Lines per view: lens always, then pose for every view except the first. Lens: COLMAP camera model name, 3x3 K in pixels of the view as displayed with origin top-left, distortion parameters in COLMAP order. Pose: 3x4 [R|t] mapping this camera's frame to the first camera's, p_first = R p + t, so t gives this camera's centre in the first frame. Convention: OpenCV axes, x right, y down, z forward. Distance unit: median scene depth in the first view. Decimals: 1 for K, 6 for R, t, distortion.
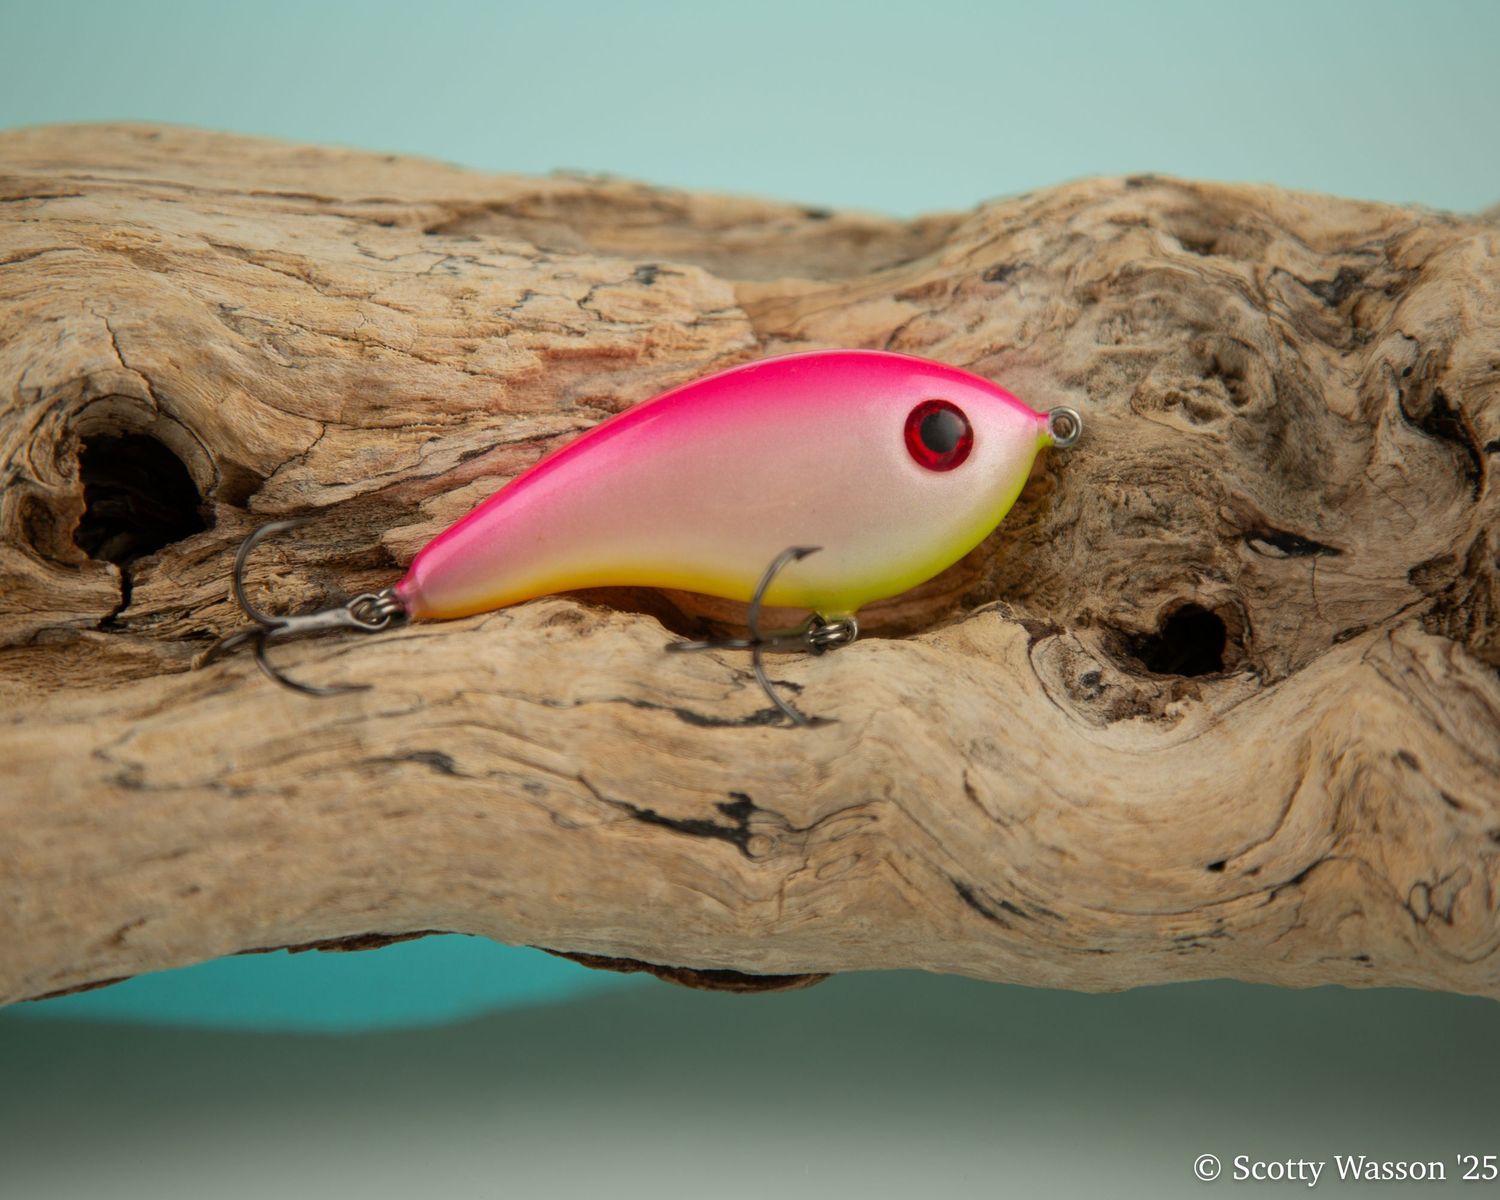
lens RADIAL K [[4786.4, 0, 753.5], [0, 4786.4, 597.7], [0, 0, 1]] dist [0.329567, 0.000000]
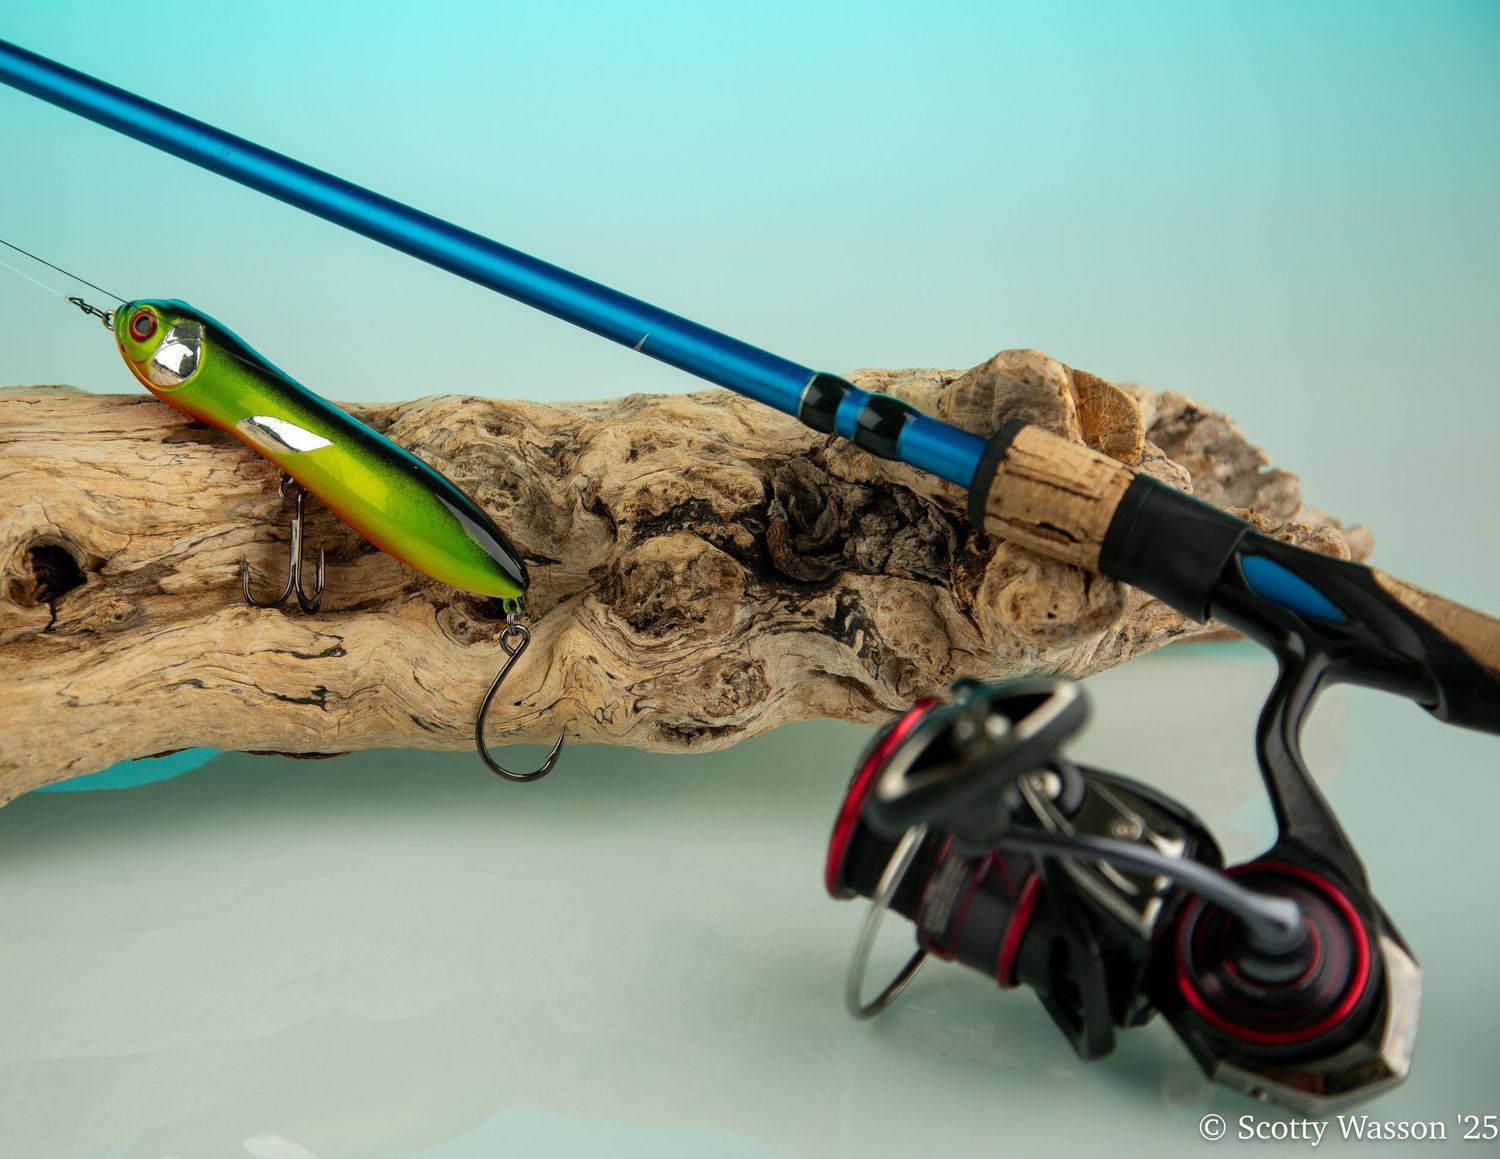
lens RADIAL K [[3177.1, 0, 750.0], [0, 3177.1, 582.5], [0, 0, 1]] dist [0.087814, 0.000000]
pose [[0.979856, -0.054057, 0.192248, -0.095213], [0.033627, 0.993583, 0.107988, -0.174570], [-0.196852, -0.099348, 0.975387, -0.595479]]
